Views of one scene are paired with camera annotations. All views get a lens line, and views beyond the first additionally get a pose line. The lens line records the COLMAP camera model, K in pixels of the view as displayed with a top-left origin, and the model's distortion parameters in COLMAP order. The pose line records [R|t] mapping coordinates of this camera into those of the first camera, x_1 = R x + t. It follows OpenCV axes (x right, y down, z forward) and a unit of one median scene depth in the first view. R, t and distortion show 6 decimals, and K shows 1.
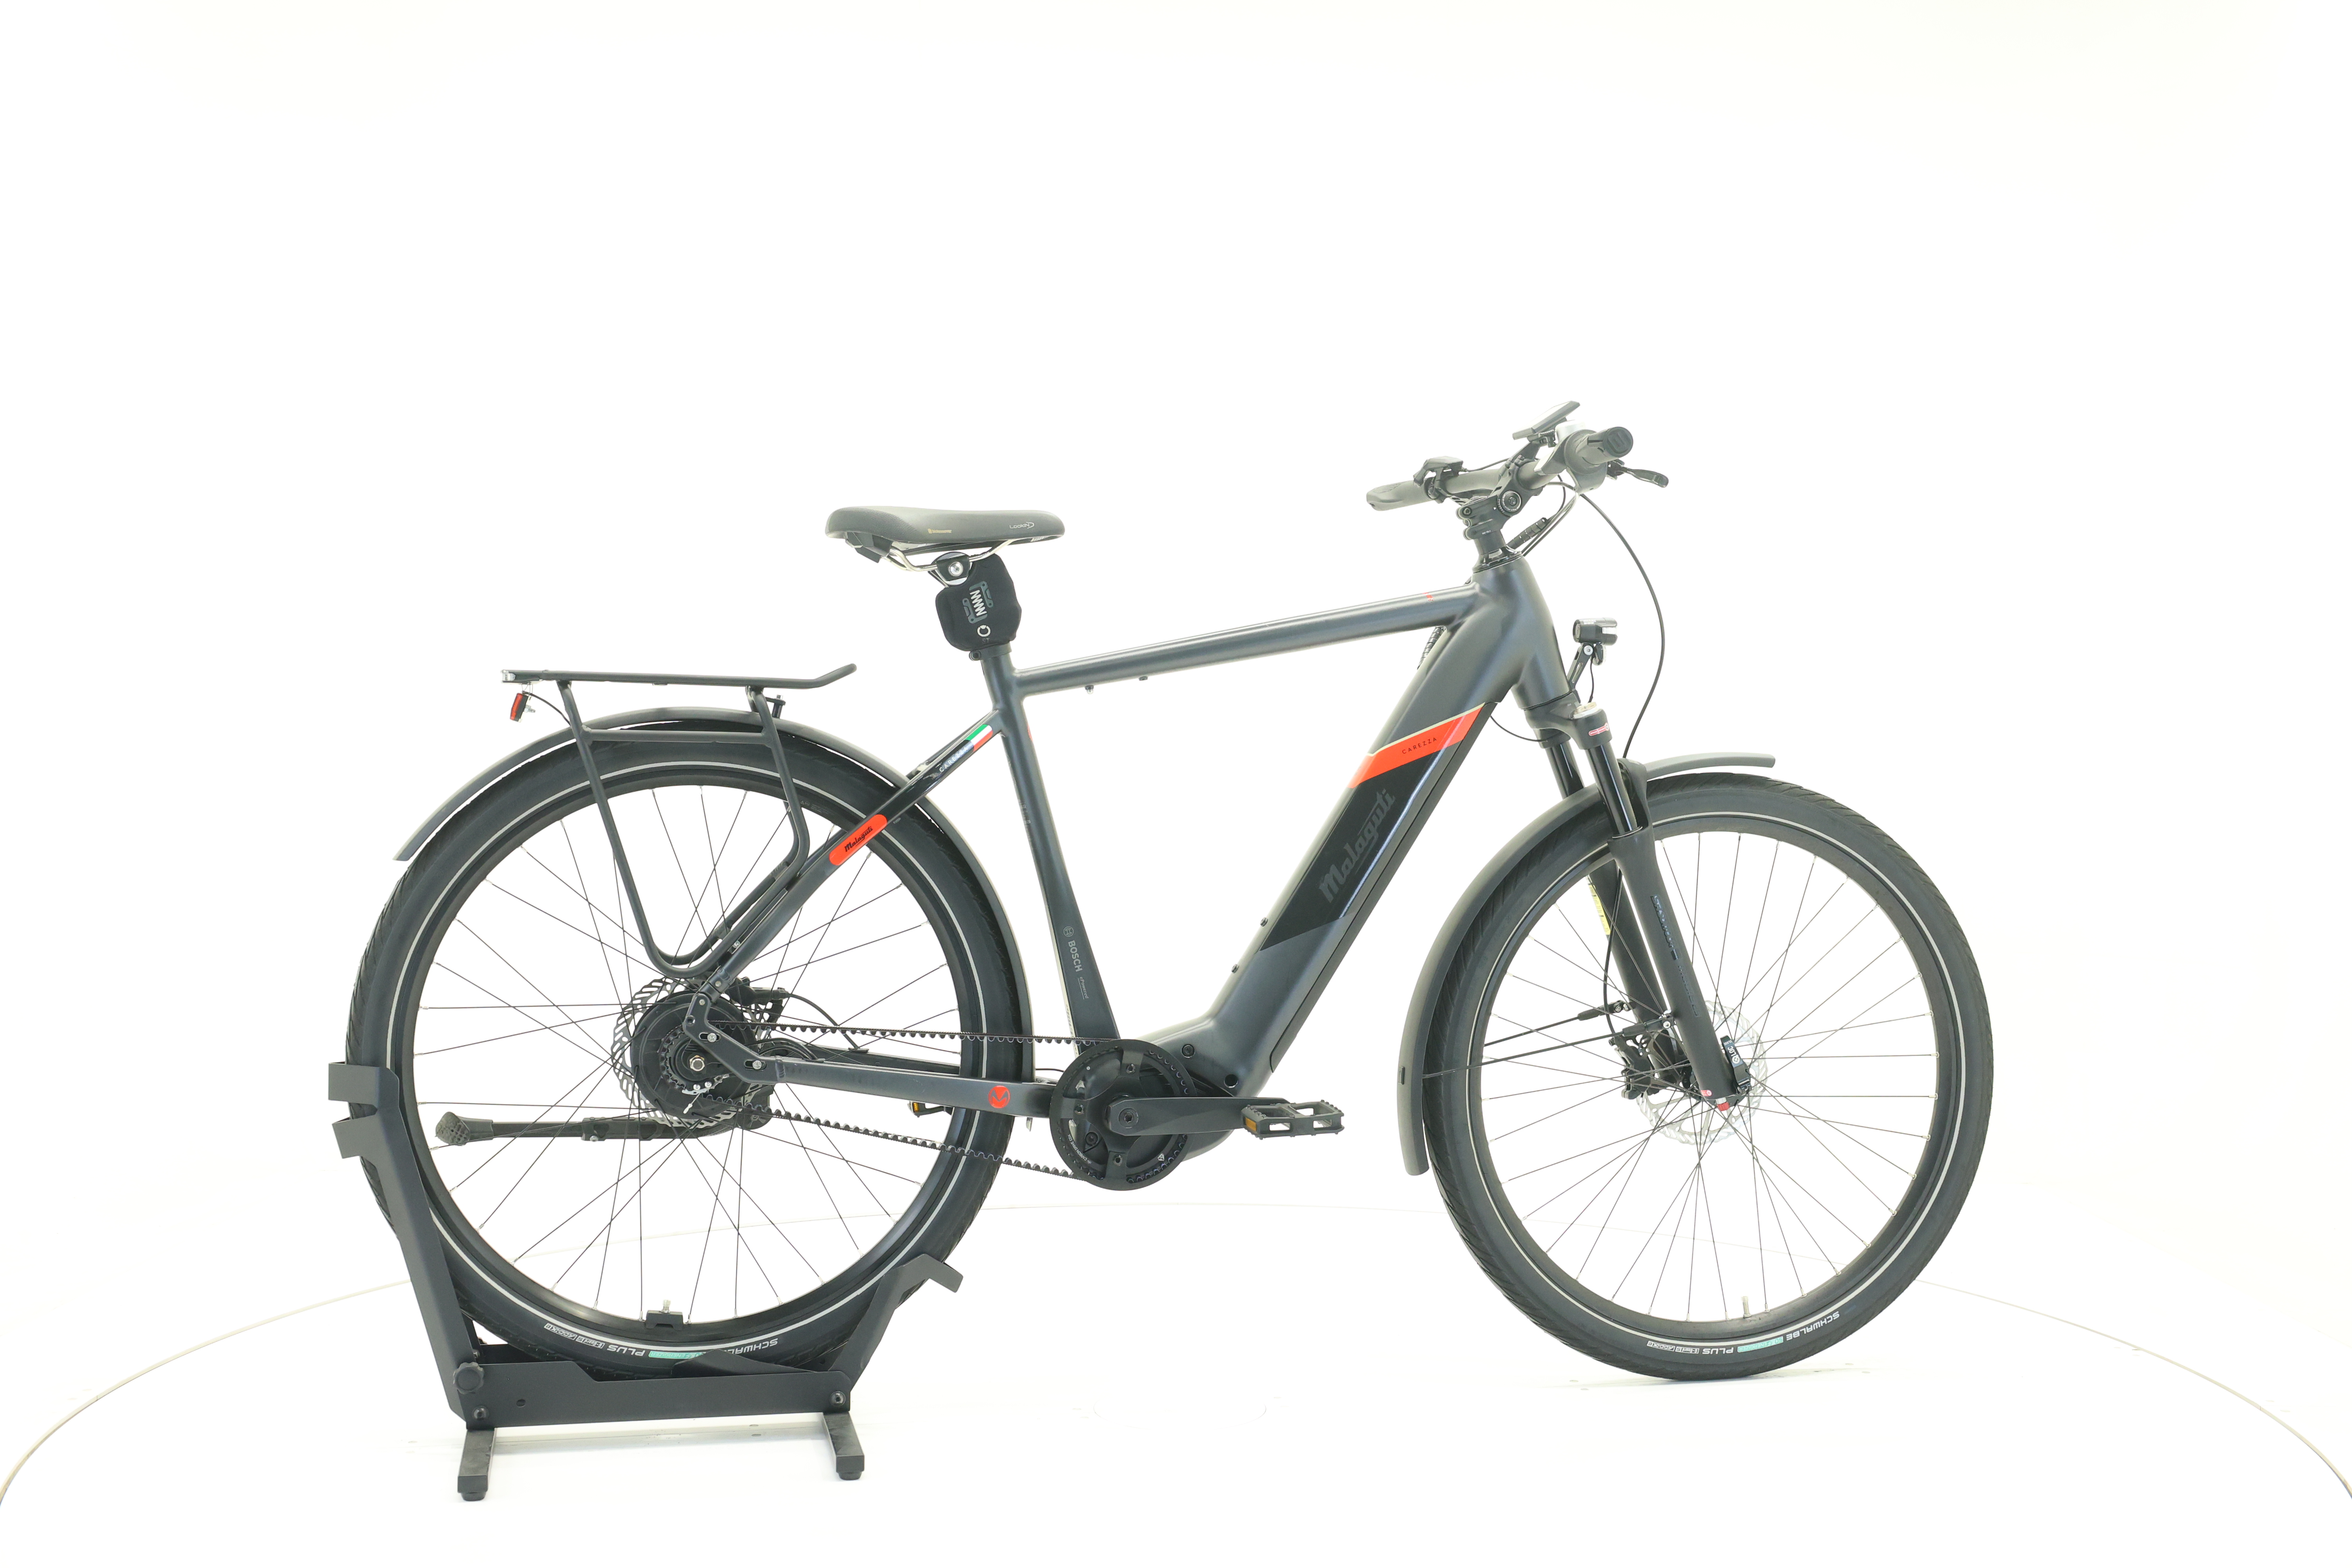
lens RADIAL K [[2568.5, 0, 1180.9], [0, 2568.5, 782.2], [0, 0, 1]] dist [0.000208, 0.000000]
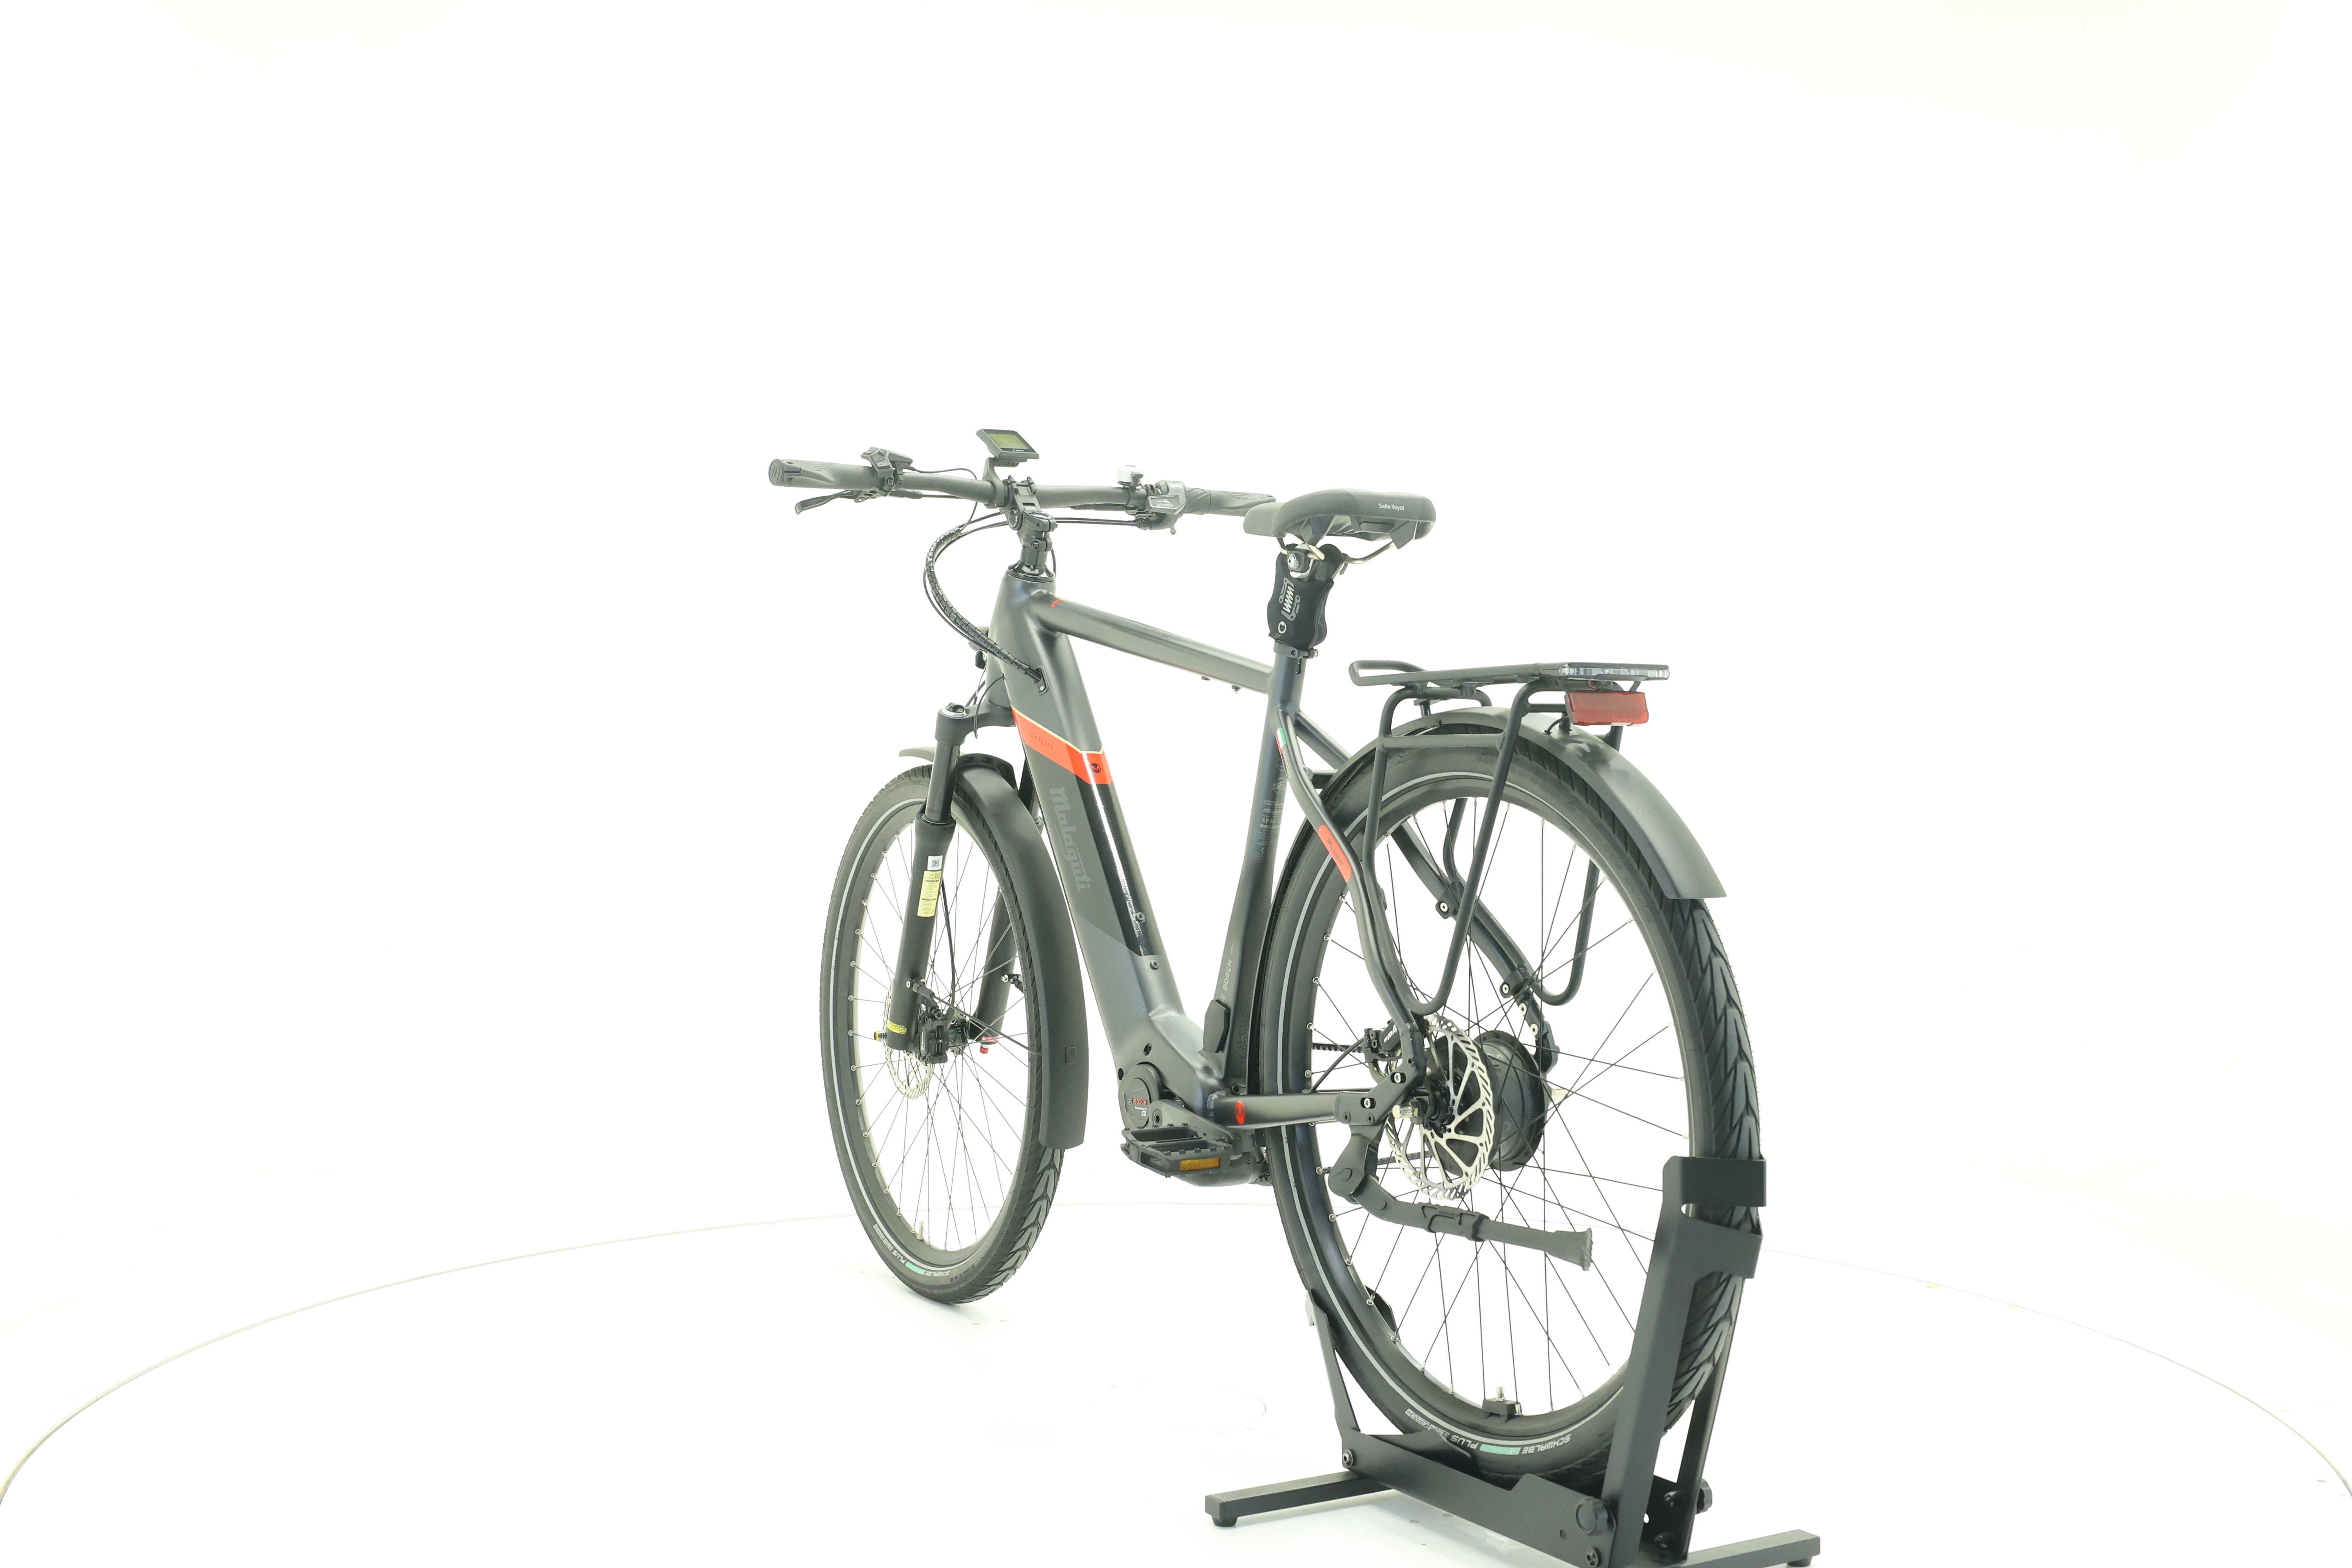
lens RADIAL K [[2568.5, 0, 1183.0], [0, 2568.5, 771.1], [0, 0, 1]] dist [0.000208, 0.000000]
pose [[-0.313857, -0.020495, 0.949249, -0.963796], [0.013708, 0.999565, 0.026114, -0.030965], [-0.949371, 0.021208, -0.313440, 1.334600]]
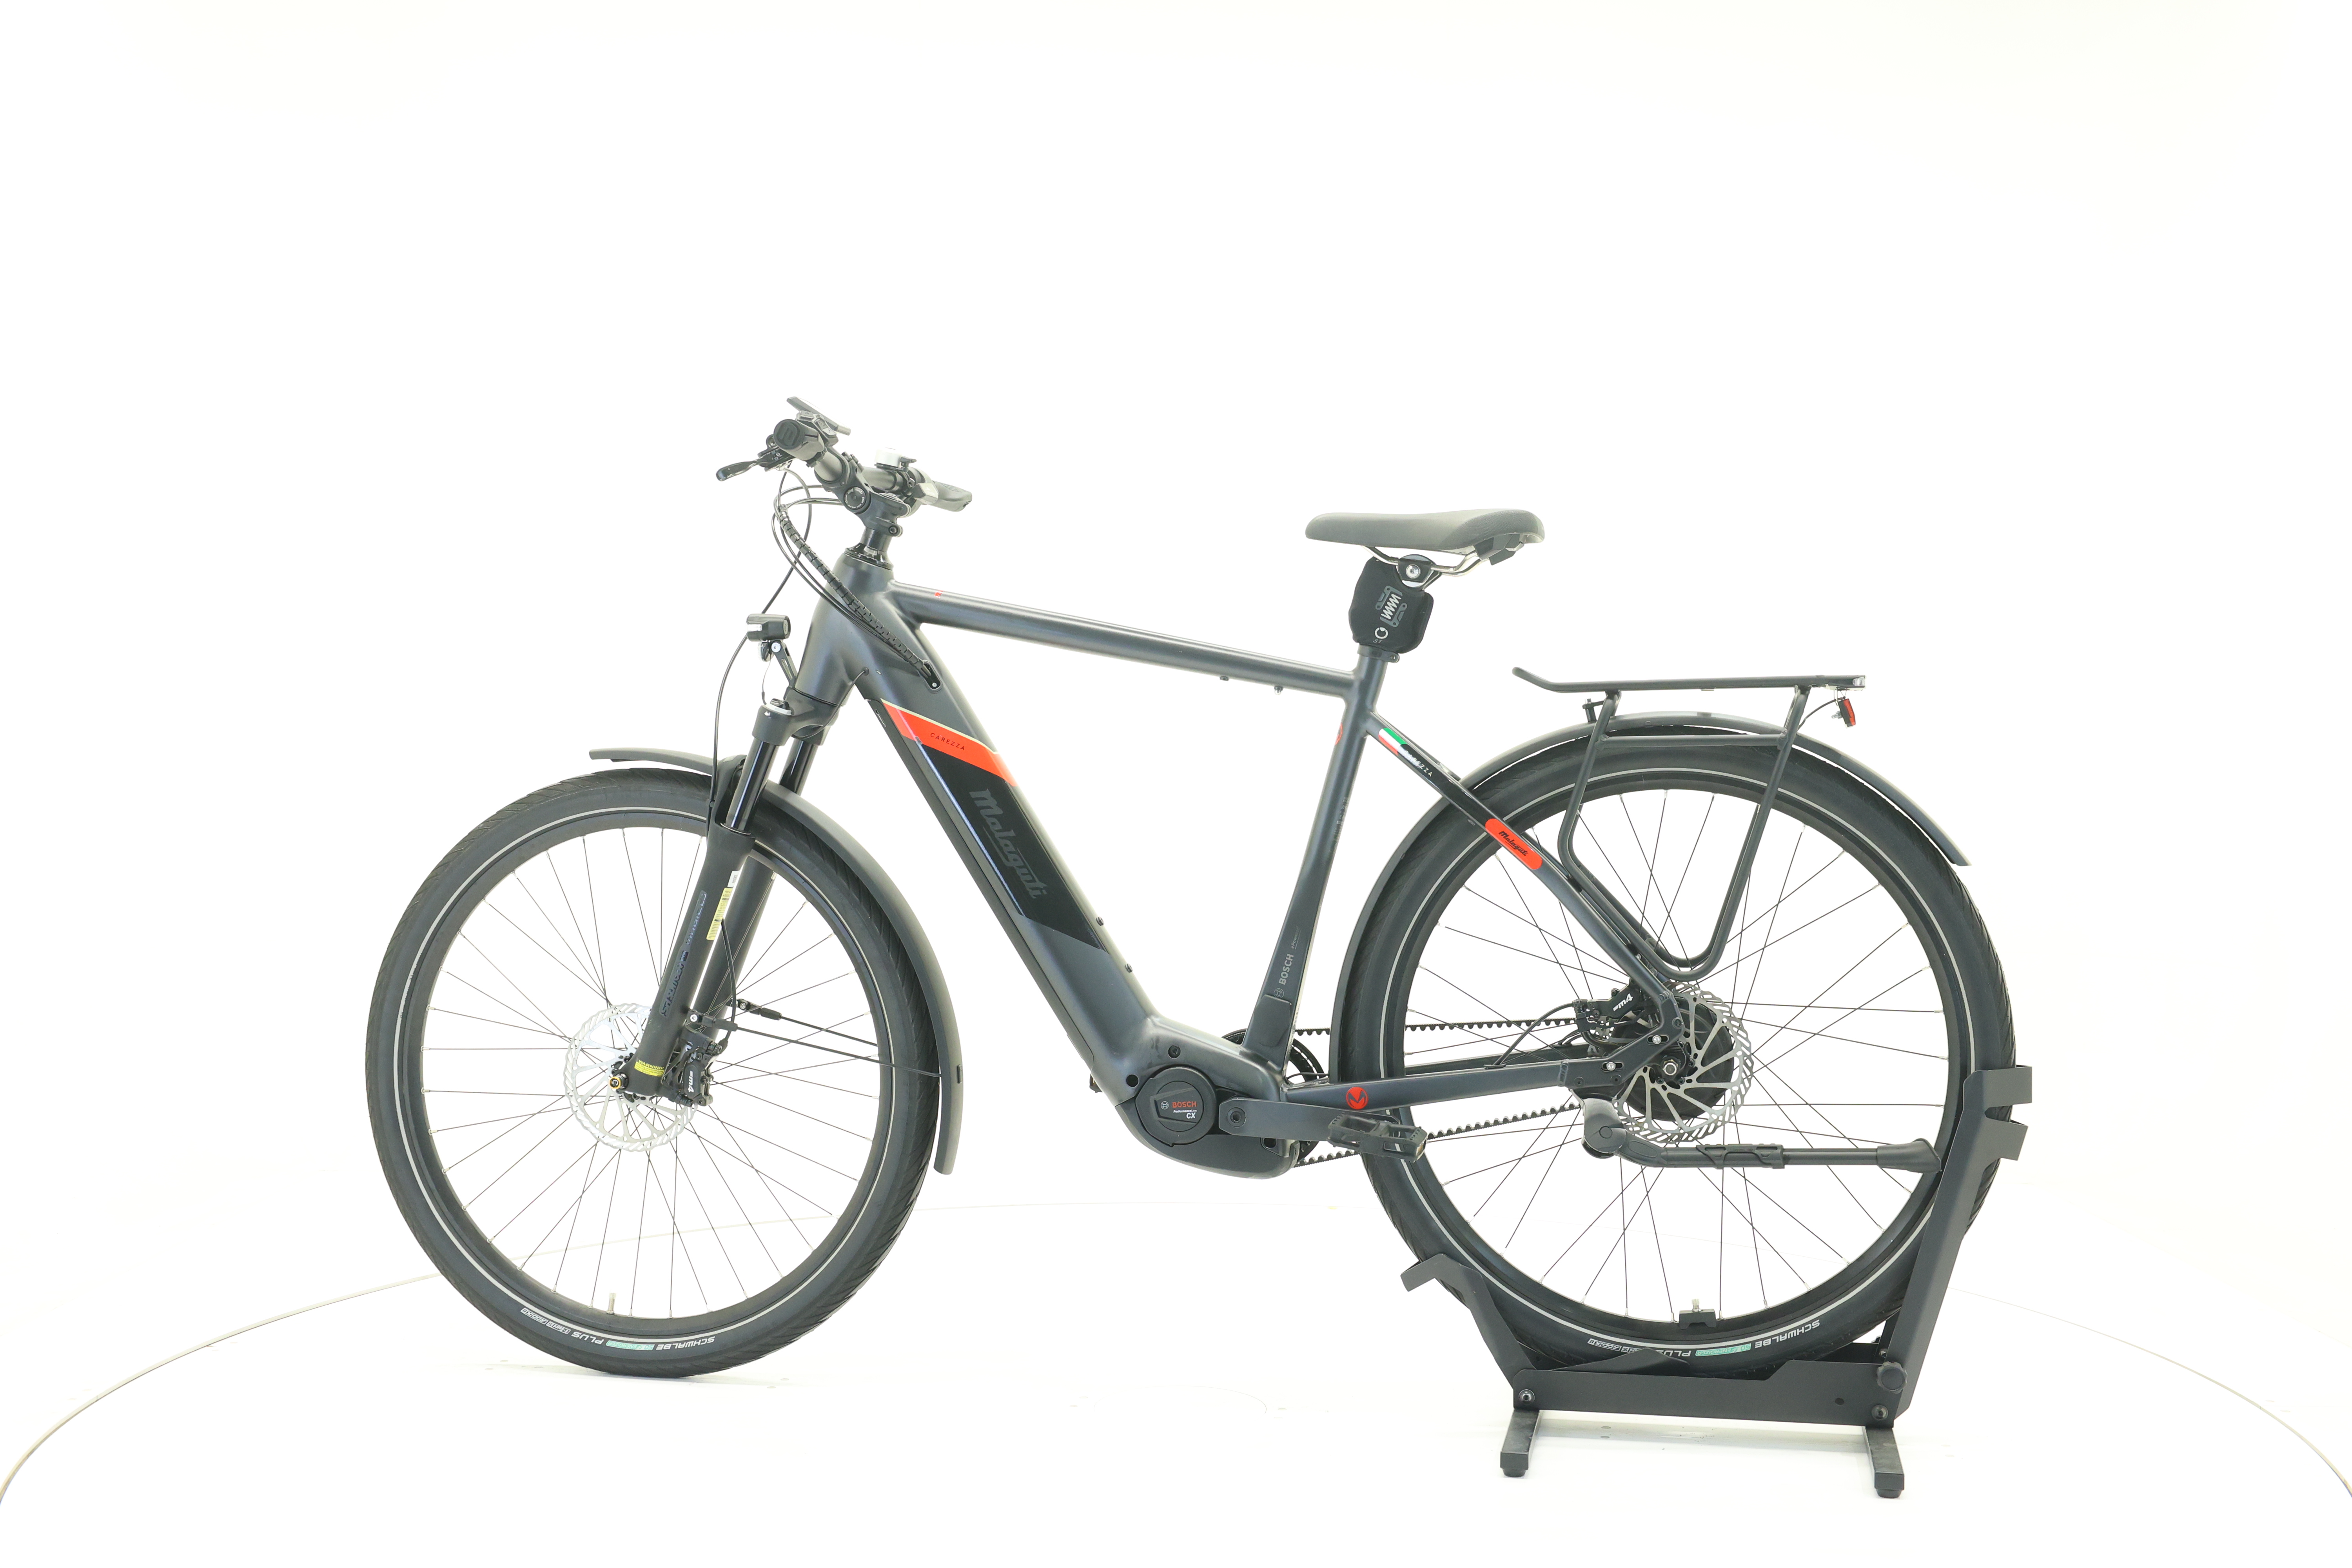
lens RADIAL K [[2568.5, 0, 1174.1], [0, 2568.5, 778.0], [0, 0, 1]] dist [0.000208, 0.000000]
pose [[-0.910202, -0.015801, 0.413862, -0.416355], [-0.000088, 0.999279, 0.037958, -0.040157], [-0.414164, 0.034513, -0.909548, 1.941623]]
